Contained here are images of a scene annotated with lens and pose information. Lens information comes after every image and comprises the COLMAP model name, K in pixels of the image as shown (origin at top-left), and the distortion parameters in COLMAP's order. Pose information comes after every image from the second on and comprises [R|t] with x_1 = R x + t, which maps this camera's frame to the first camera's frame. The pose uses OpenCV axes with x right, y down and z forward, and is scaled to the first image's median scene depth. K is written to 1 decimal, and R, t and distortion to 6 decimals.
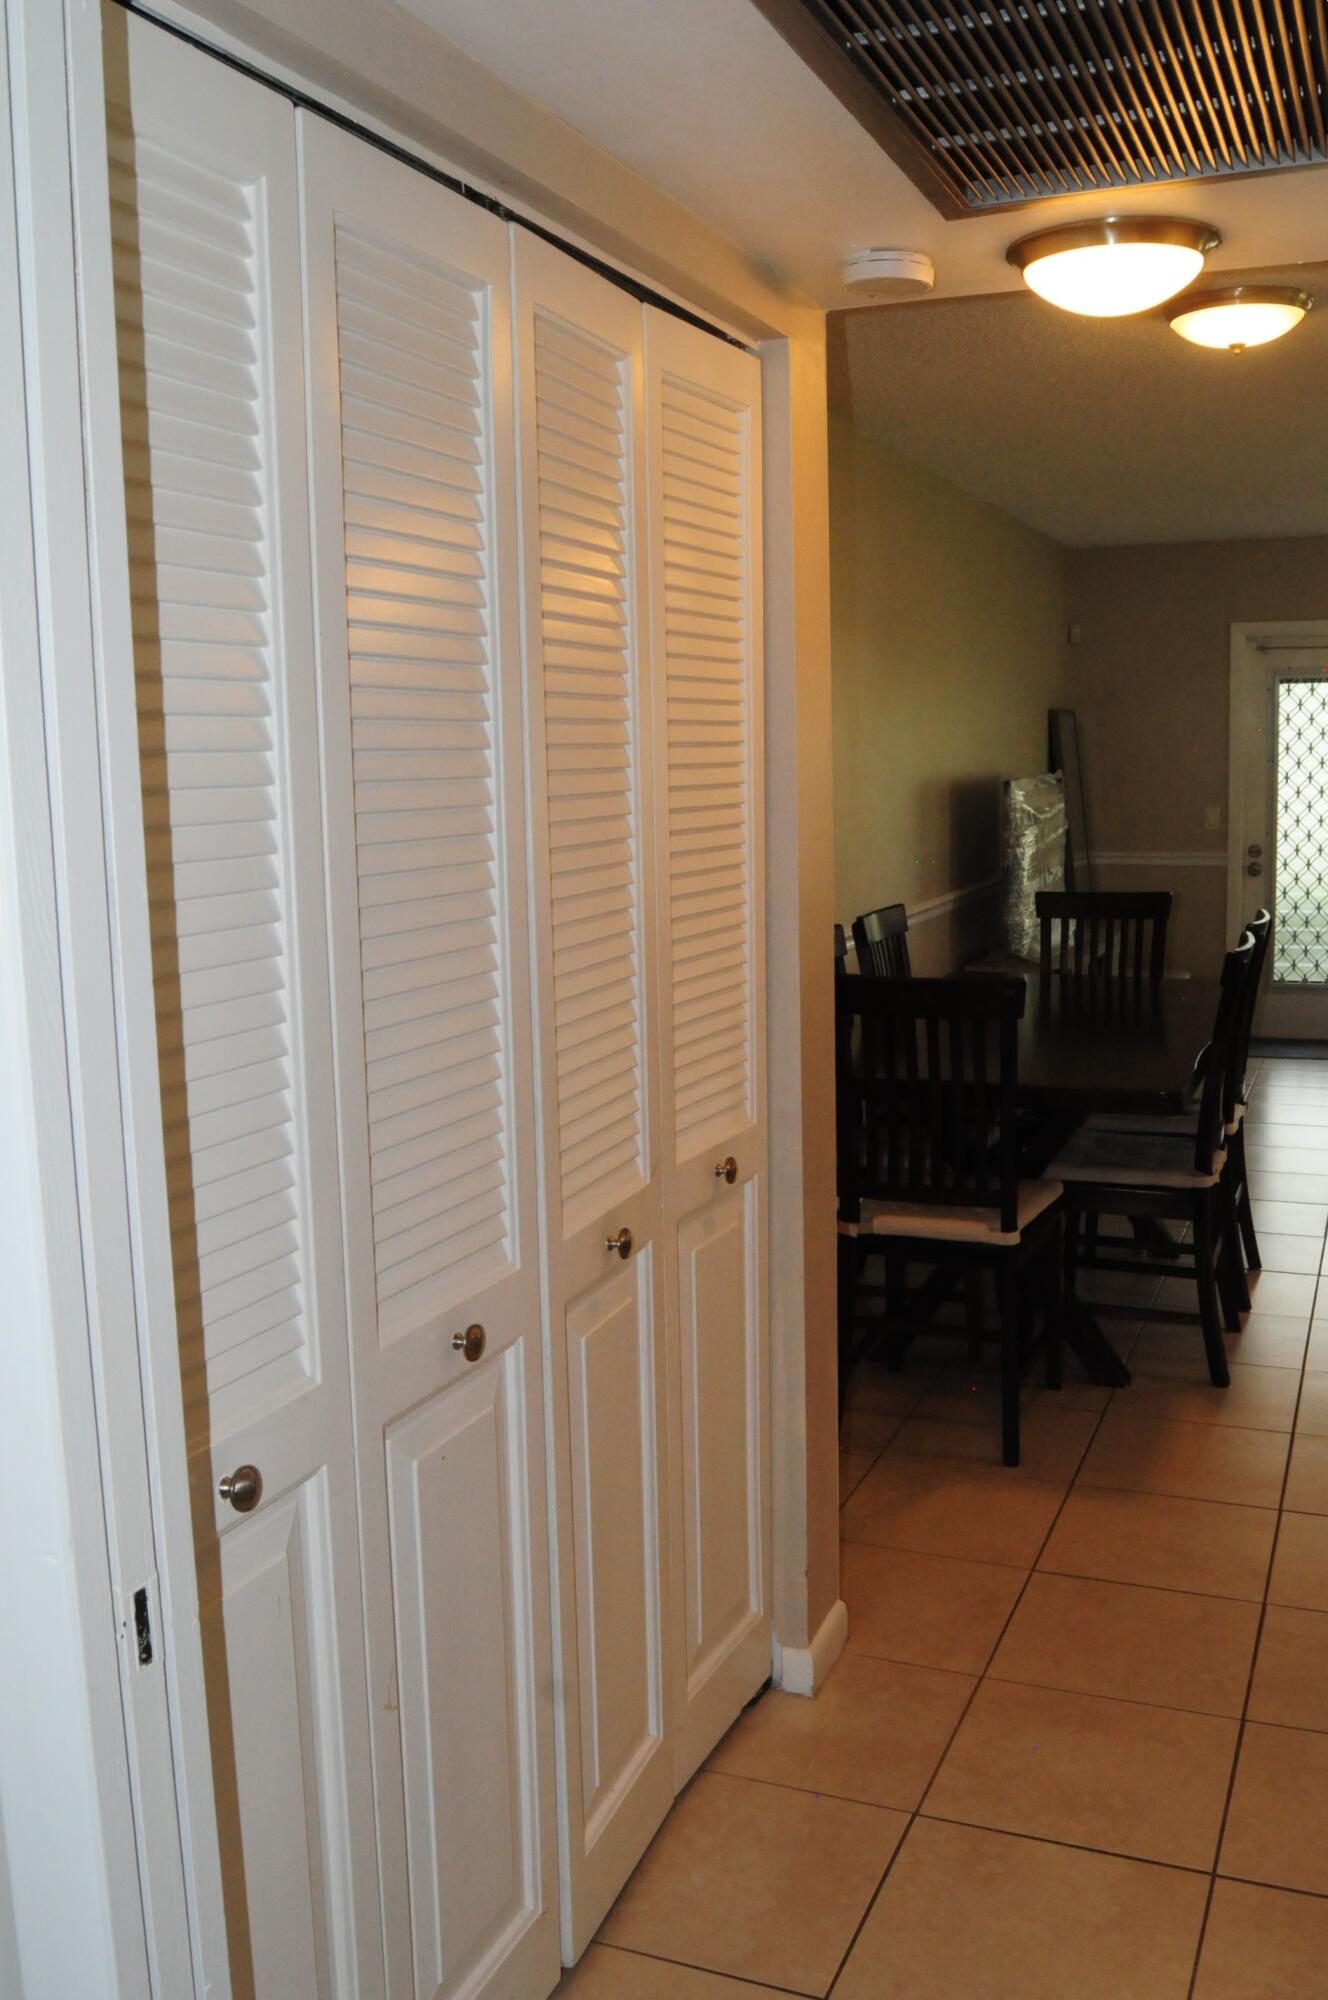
lens RADIAL K [[1676.5, 0, 699.2], [0, 1676.5, 995.2], [0, 0, 1]] dist [-0.080798, 0.001209]
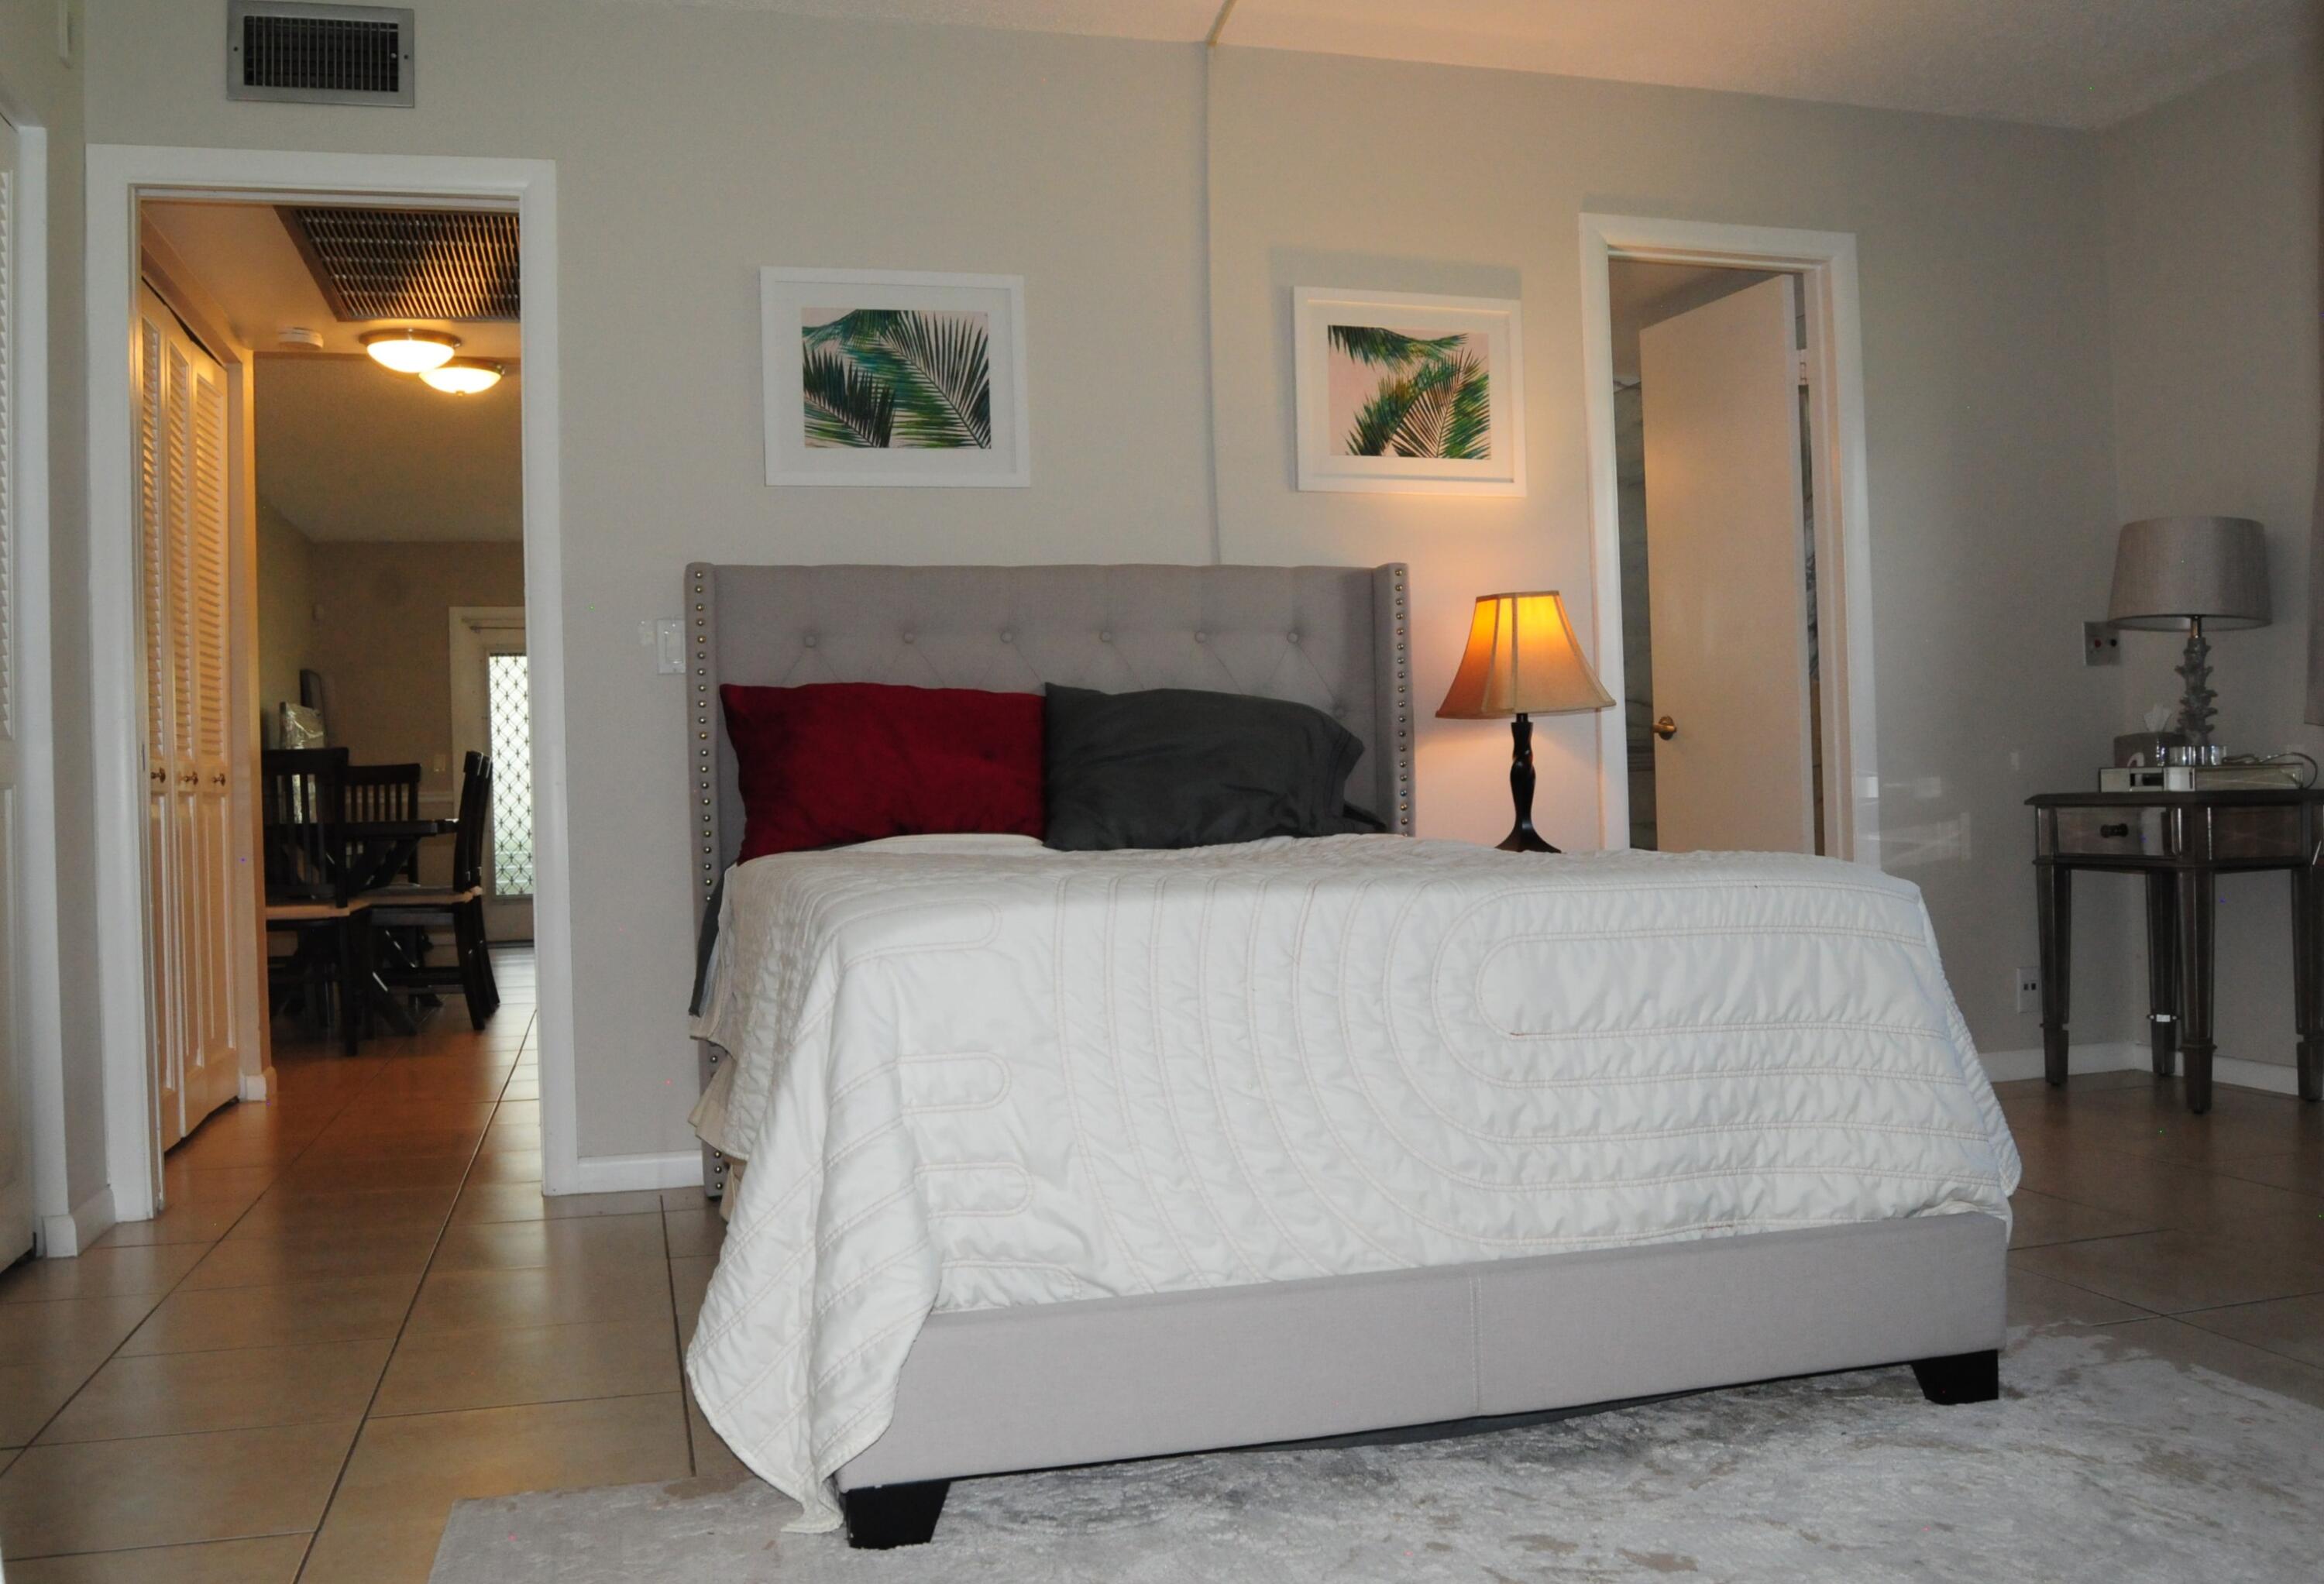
lens RADIAL K [[1965.6, 0, 1142.5], [0, 1965.6, 811.9], [0, 0, 1]] dist [-0.099372, 0.046607]
pose [[0.791479, 0.001839, 0.611193, -0.158346], [0.099534, 0.986258, -0.131862, 0.171984], [-0.603037, 0.165200, 0.780420, -0.429803]]
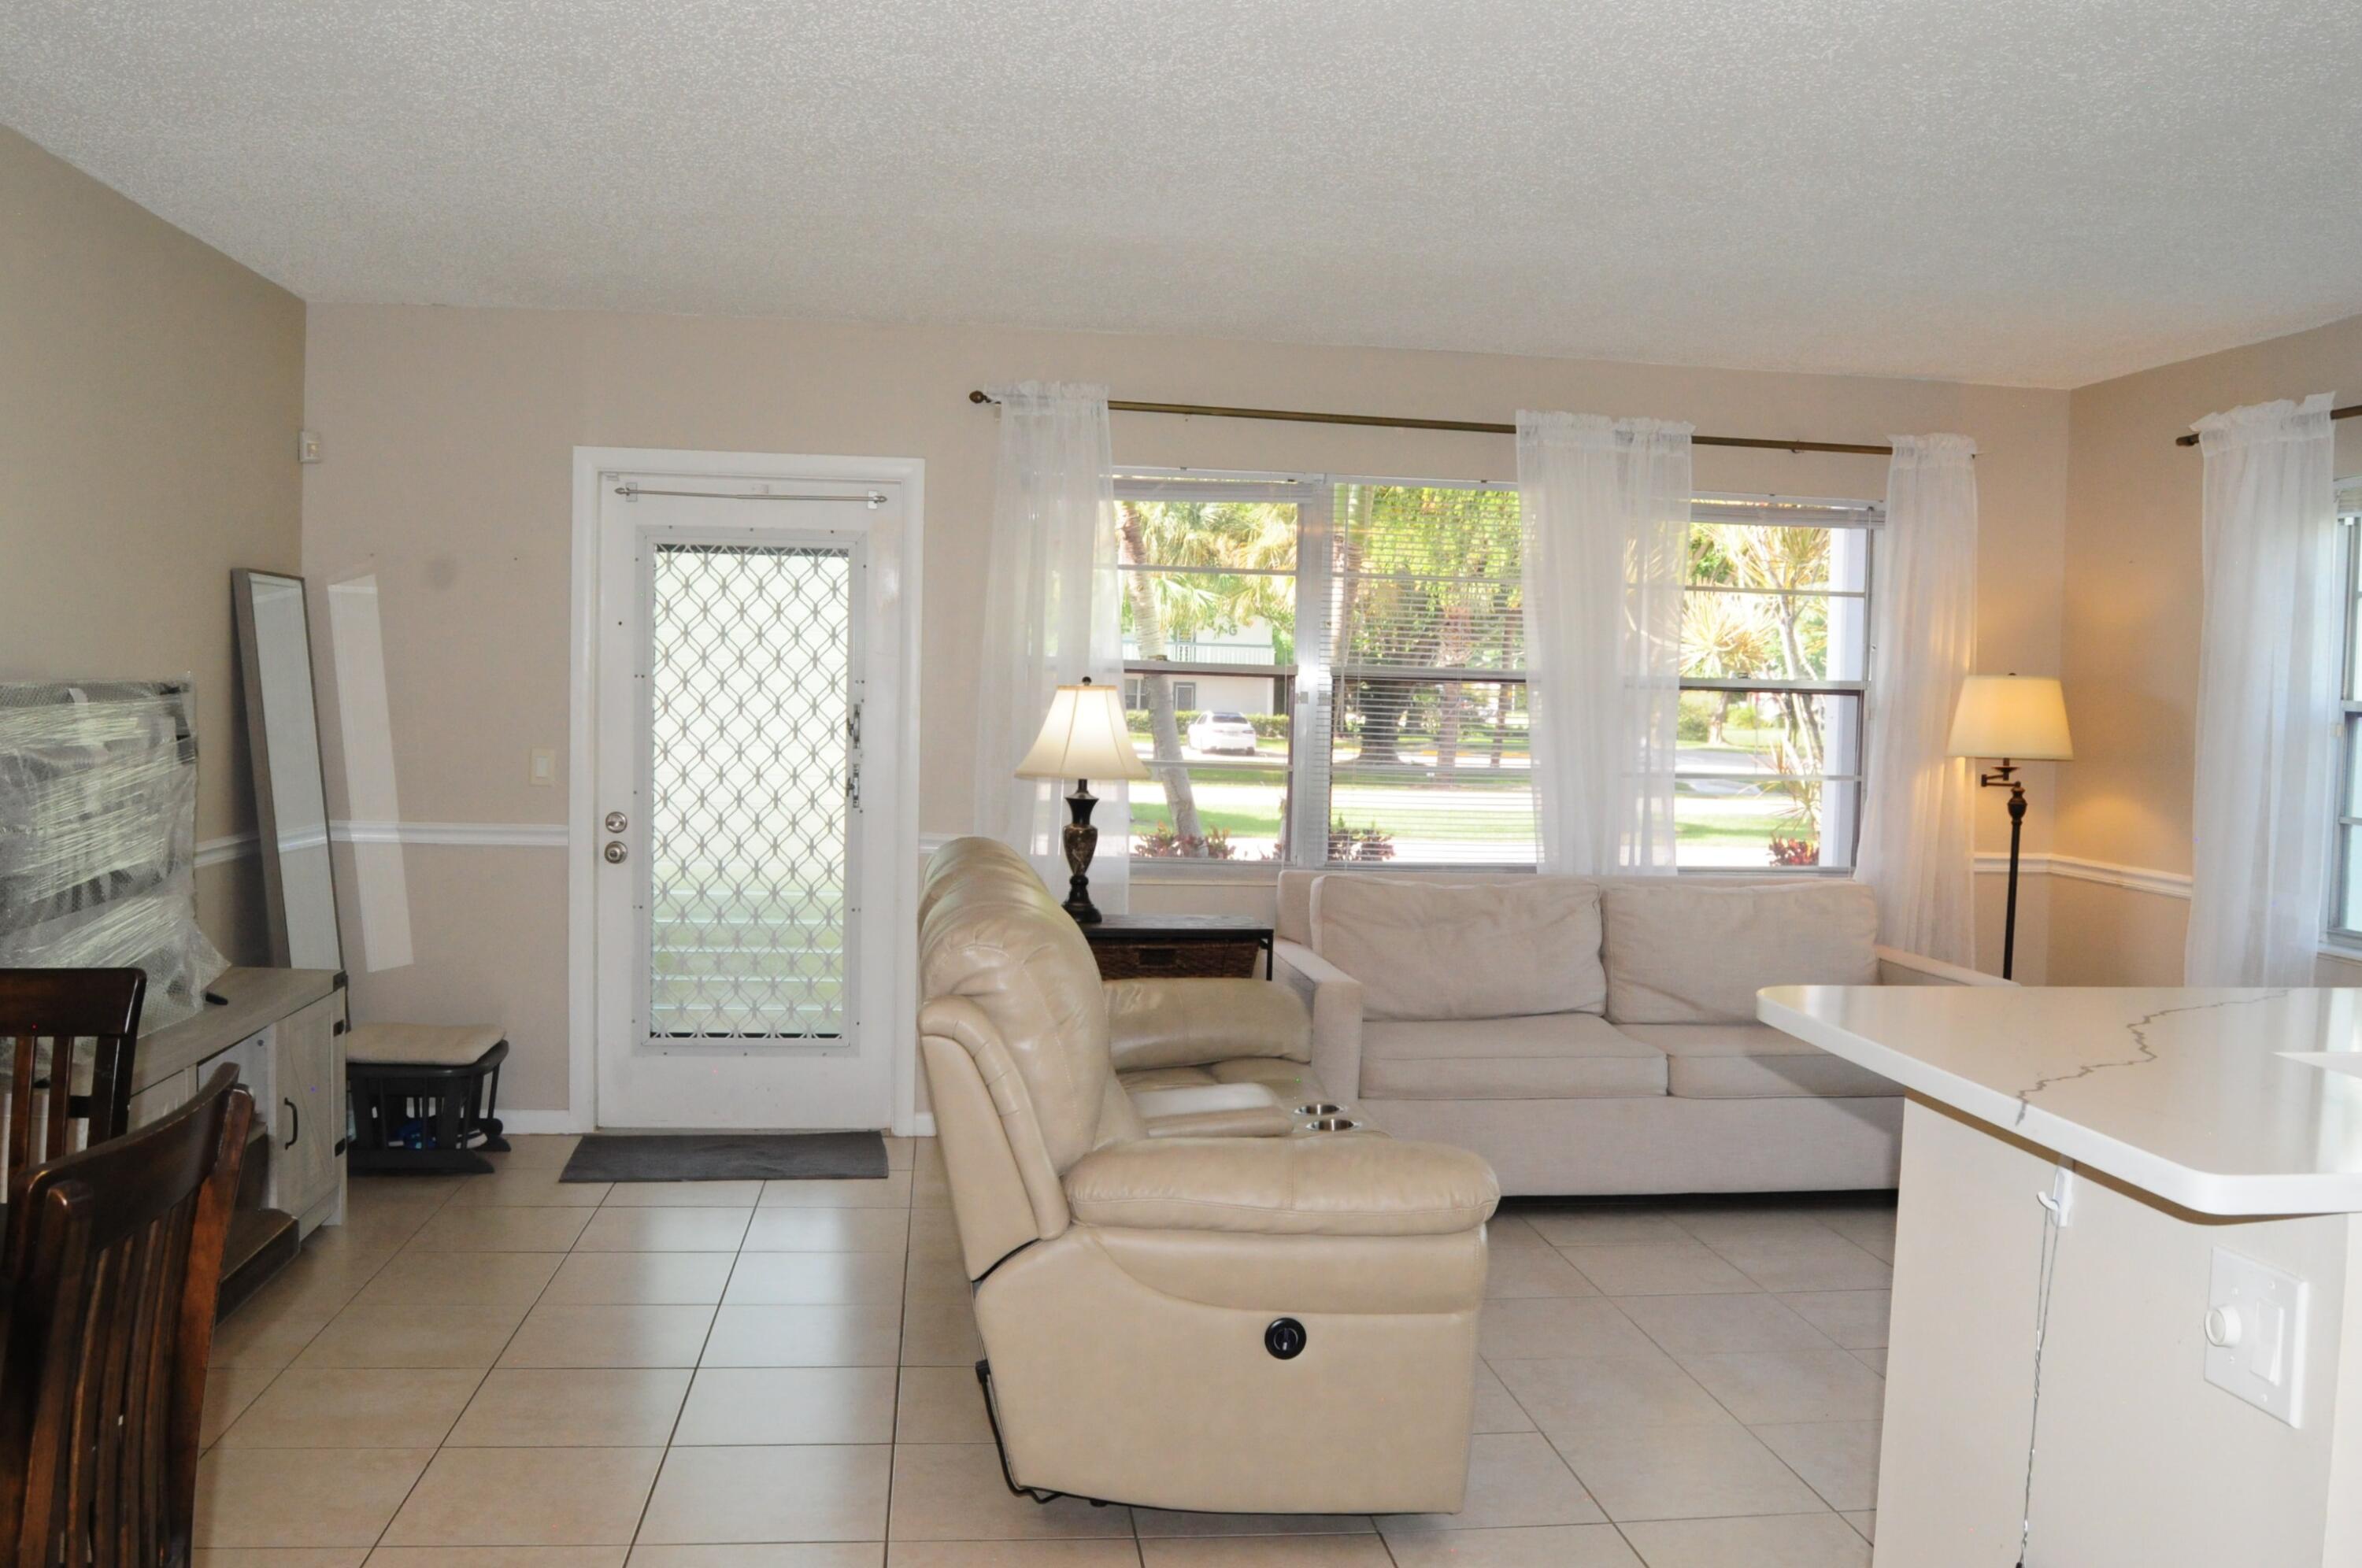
lens RADIAL K [[1941.7, 0, 1183.1], [0, 1941.7, 791.1], [0, 0, 1]] dist [-0.097281, 0.043321]
pose [[0.869270, 0.020114, 0.493929, 0.169832], [0.028254, 0.995517, -0.090263, -0.029359], [-0.493530, 0.092418, 0.864805, 0.292683]]
